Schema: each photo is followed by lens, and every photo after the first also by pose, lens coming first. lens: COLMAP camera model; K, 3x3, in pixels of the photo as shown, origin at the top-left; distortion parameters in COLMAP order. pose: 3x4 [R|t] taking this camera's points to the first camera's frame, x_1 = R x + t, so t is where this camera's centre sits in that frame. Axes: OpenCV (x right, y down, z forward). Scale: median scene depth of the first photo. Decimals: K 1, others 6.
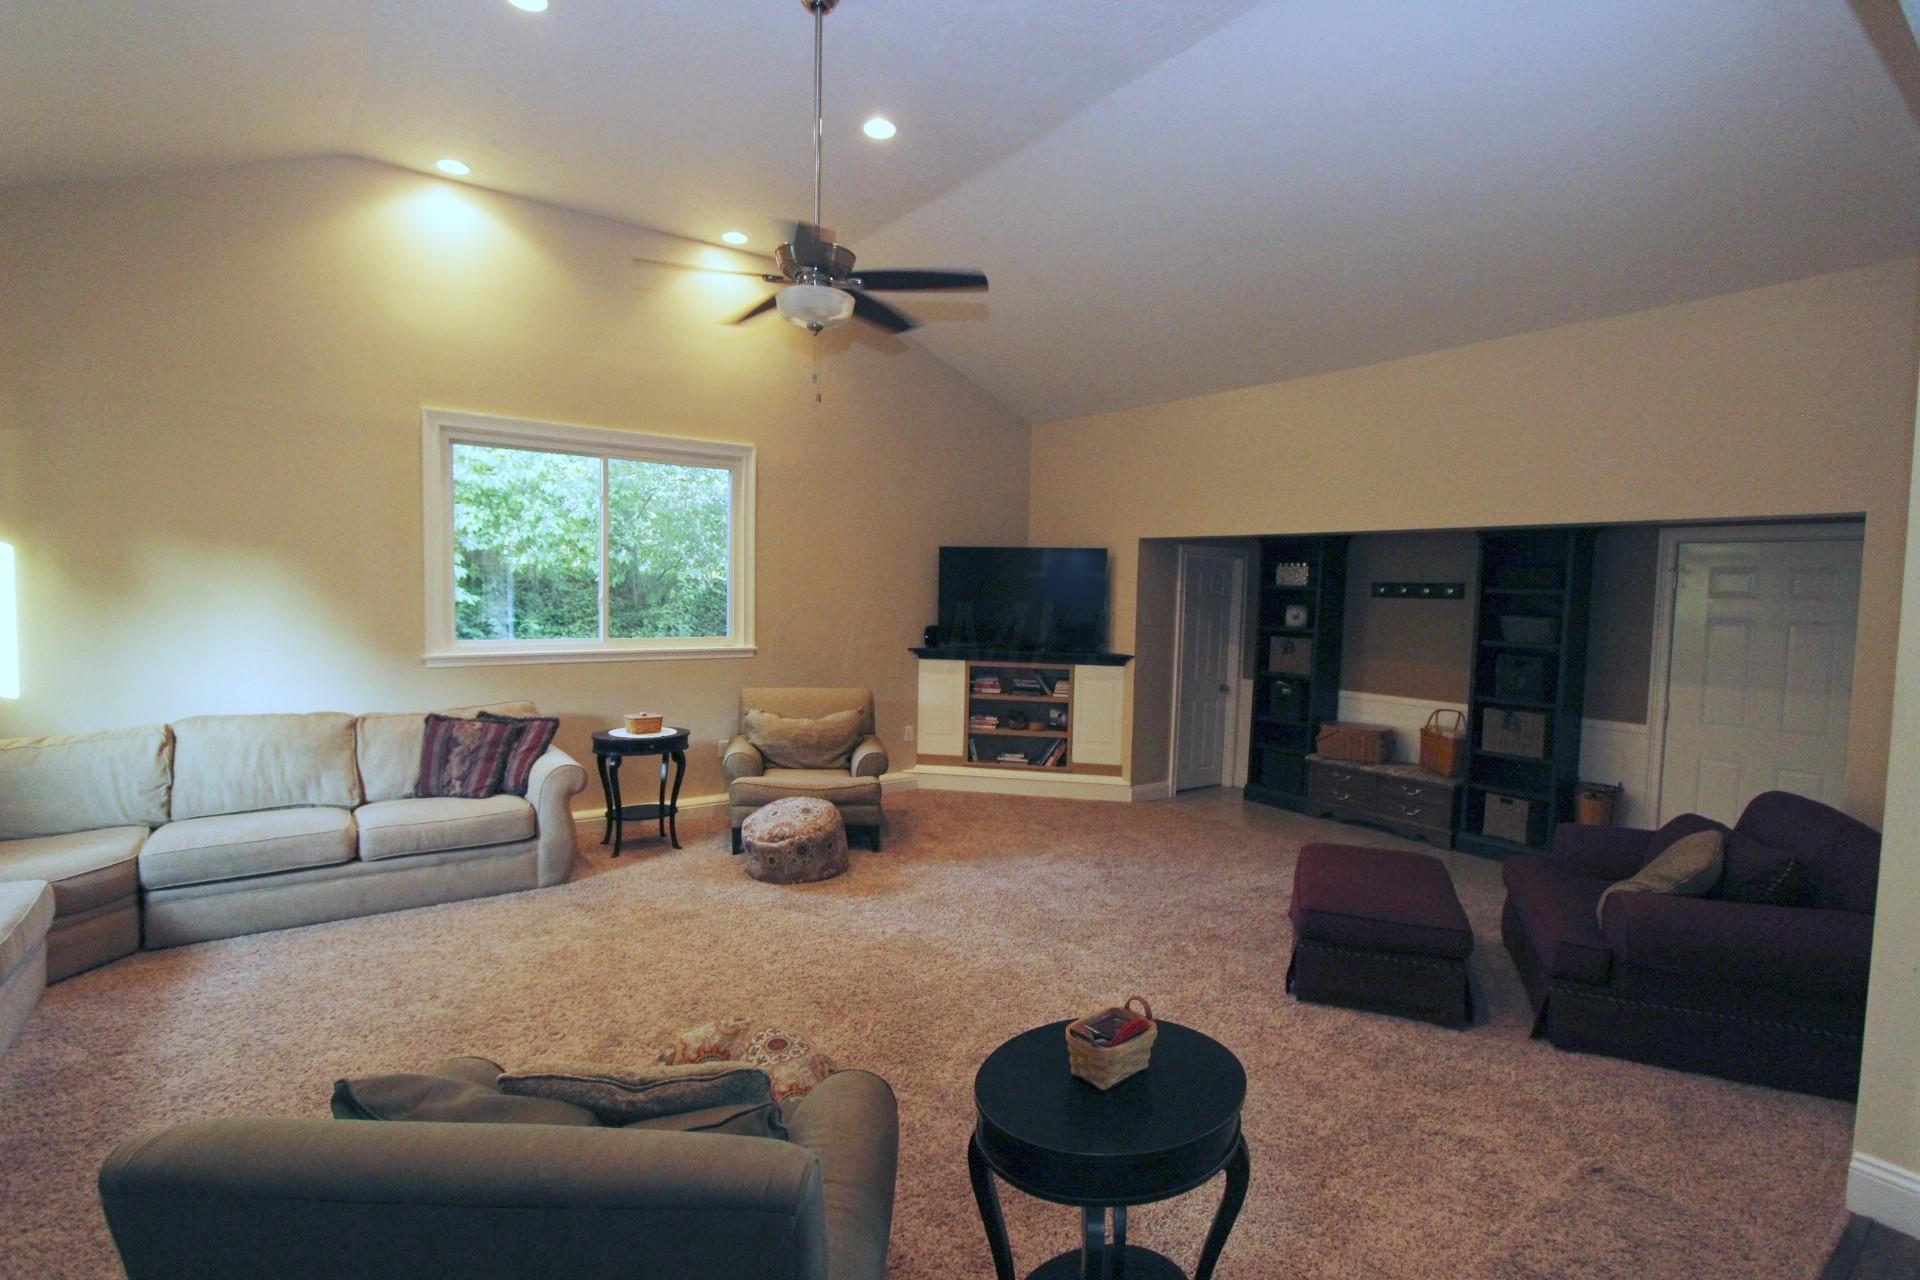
lens RADIAL K [[895.4, 0, 961.5], [0, 895.4, 638.4], [0, 0, 1]] dist [-0.019709, 0.004695]
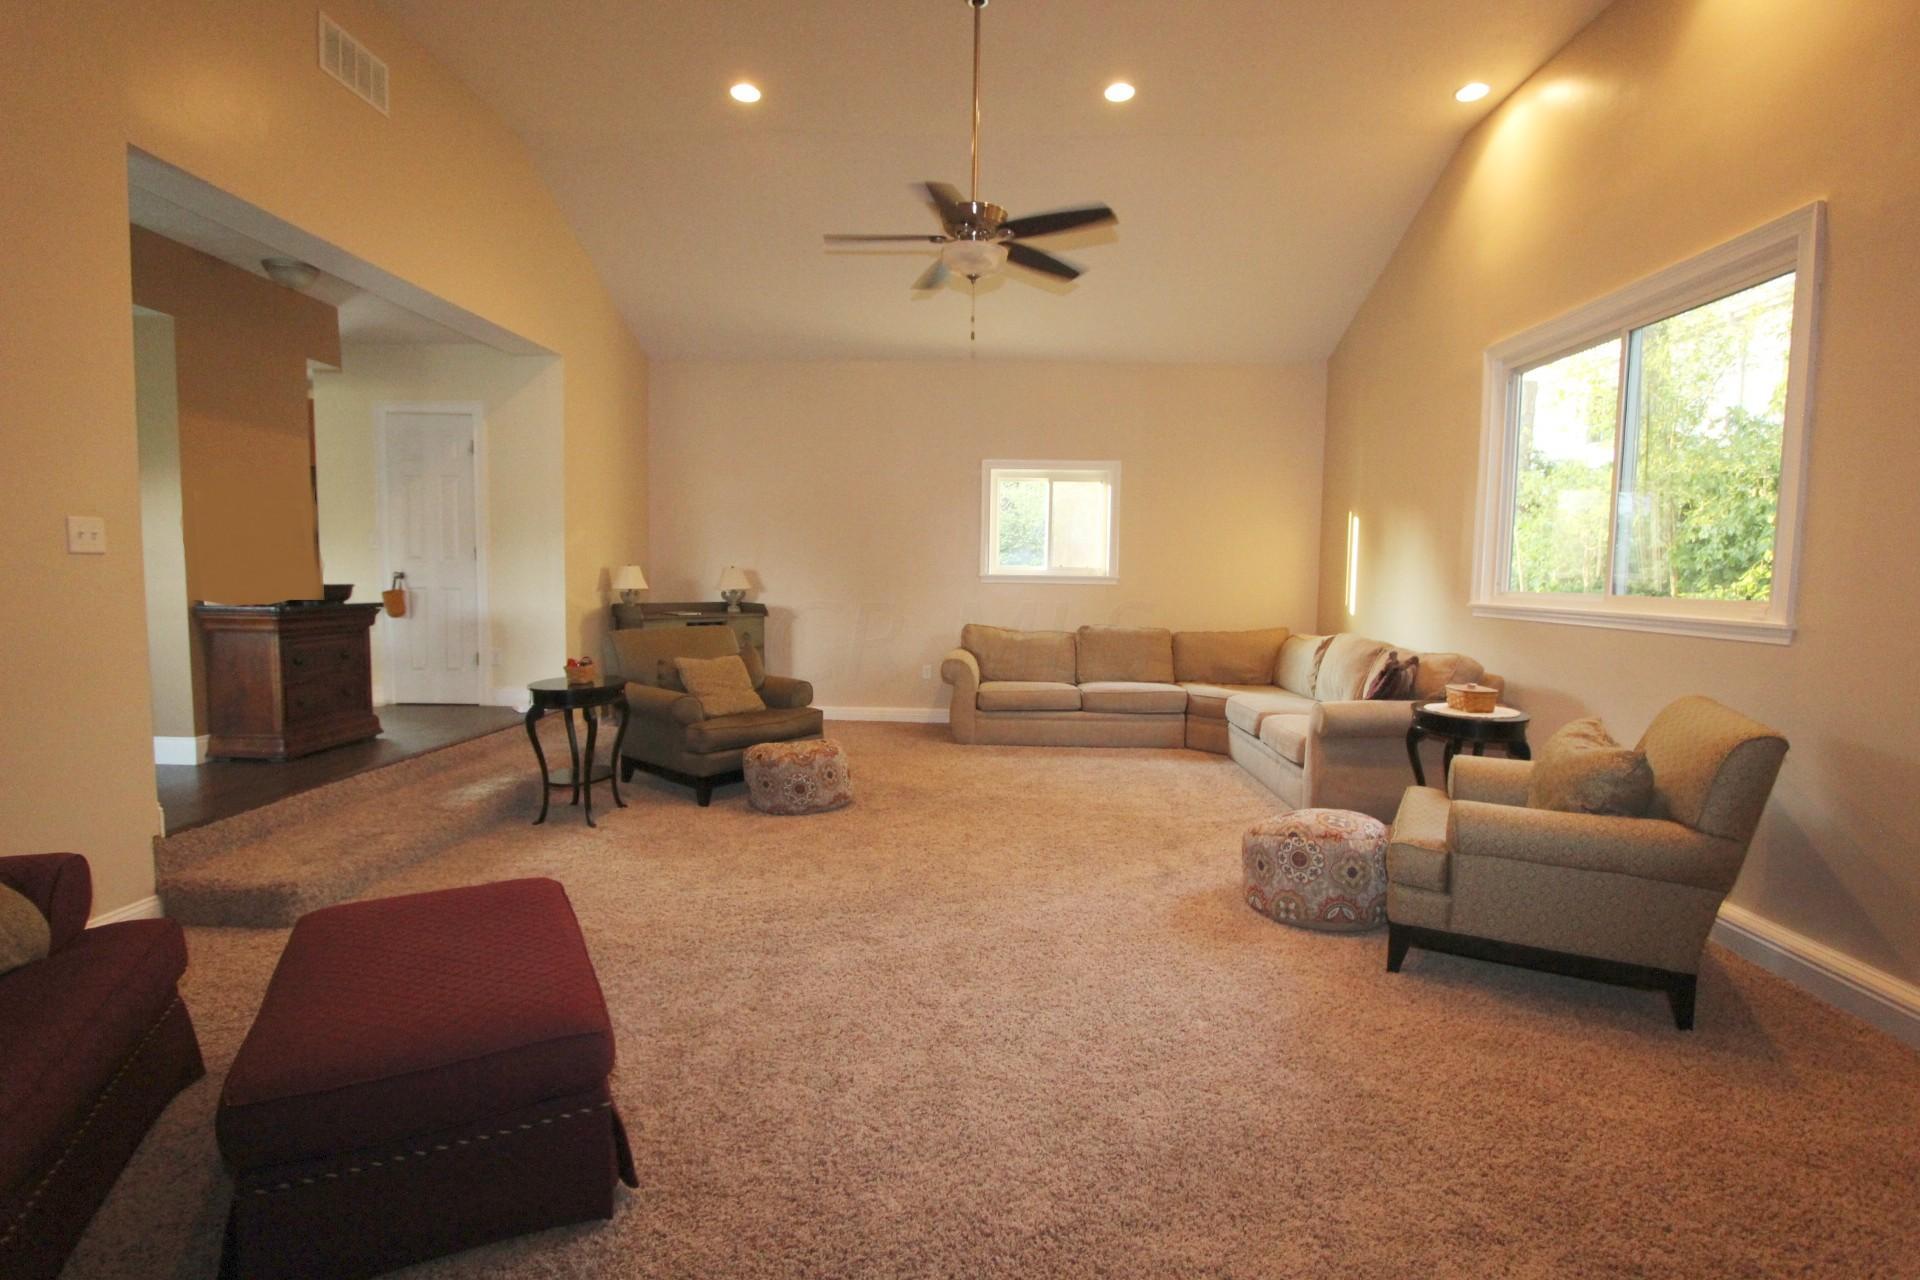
lens RADIAL K [[895.0, 0, 960.0], [0, 895.0, 640.0], [0, 0, 1]] dist [-0.011278, -0.000120]
pose [[-0.612541, 0.032528, -0.789770, 0.489860], [-0.073065, 0.992545, 0.097548, 0.004594], [0.787055, 0.117456, -0.605598, 1.099239]]
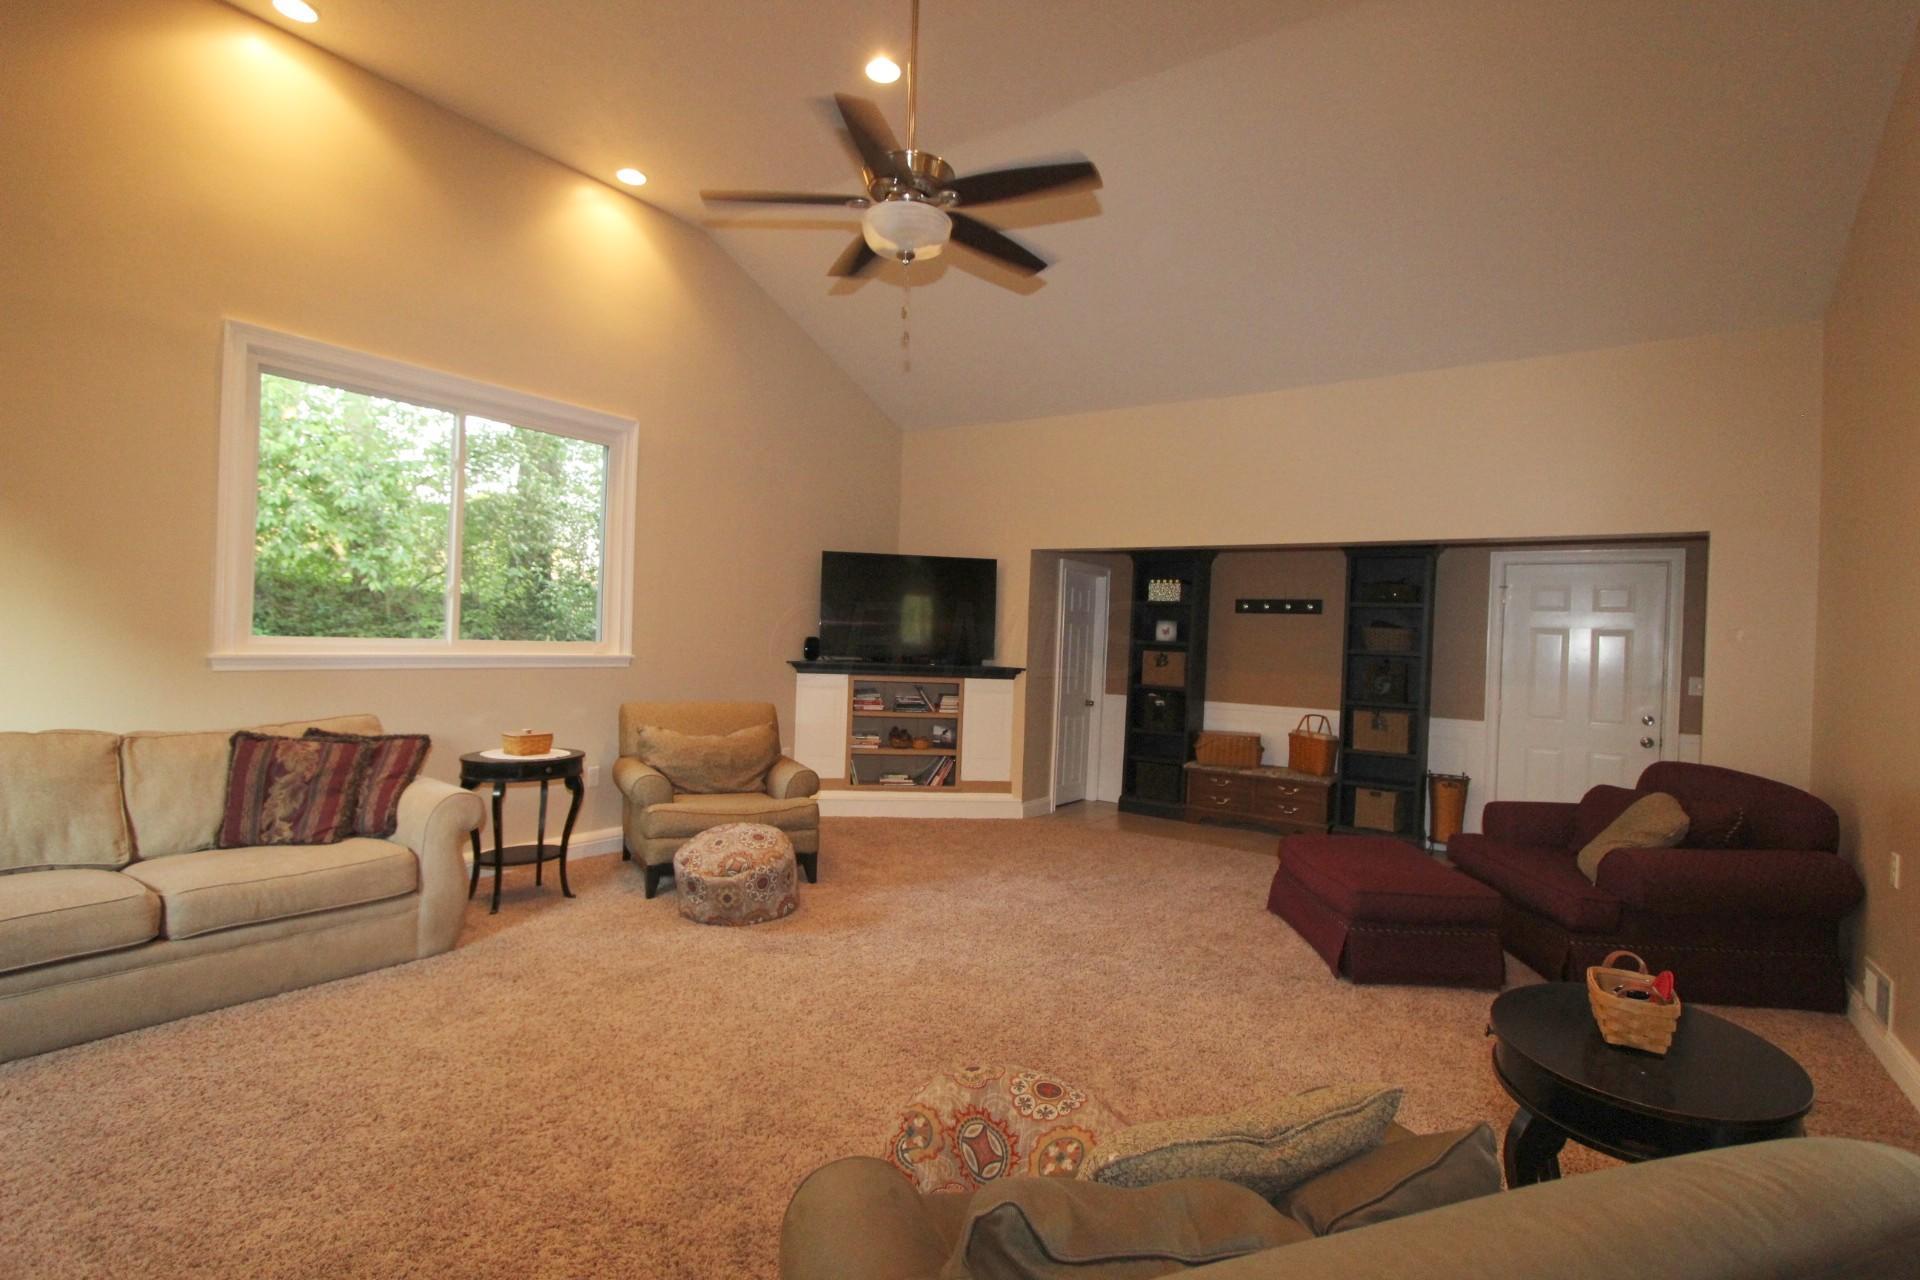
lens RADIAL K [[895.4, 0, 961.5], [0, 895.4, 638.4], [0, 0, 1]] dist [-0.019709, 0.004695]
pose [[0.947195, 0.010553, 0.320485, -0.243272], [0.004449, 0.998930, -0.046041, 0.040264], [-0.320628, 0.045036, 0.946134, 0.115047]]
